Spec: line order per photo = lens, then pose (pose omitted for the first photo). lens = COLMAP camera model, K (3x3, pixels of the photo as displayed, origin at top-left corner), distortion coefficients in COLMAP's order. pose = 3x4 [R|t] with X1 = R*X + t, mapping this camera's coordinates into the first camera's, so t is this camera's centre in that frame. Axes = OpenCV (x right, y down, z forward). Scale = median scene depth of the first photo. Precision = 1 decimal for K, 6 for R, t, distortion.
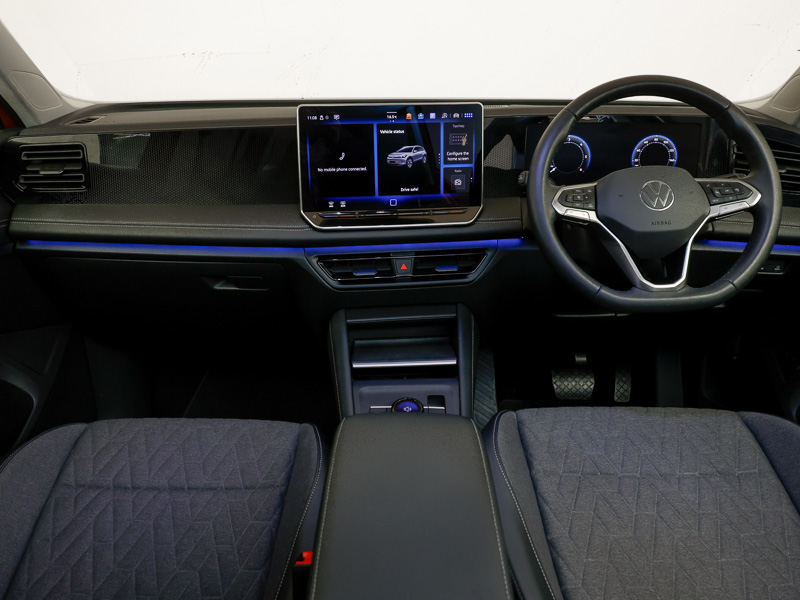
lens RADIAL K [[614.8, 0, 400.0], [0, 614.8, 300.0], [0, 0, 1]] dist [-0.020508, -0.008714]
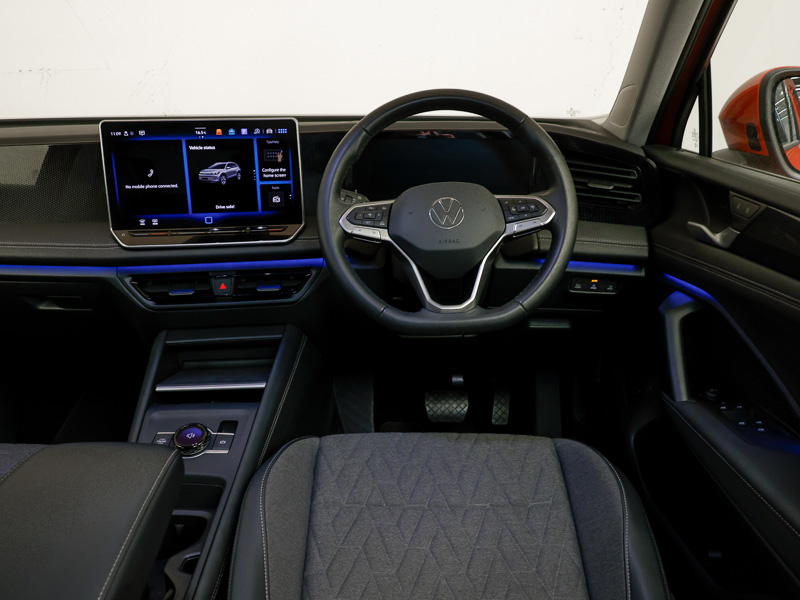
lens RADIAL K [[614.8, 0, 400.0], [0, 614.8, 300.0], [0, 0, 1]] dist [-0.020508, -0.008714]
pose [[0.999979, 0.000477, 0.006420, 0.312315], [-0.000300, 0.999624, -0.027424, -0.006968], [-0.006431, 0.027422, 0.999603, 0.036502]]
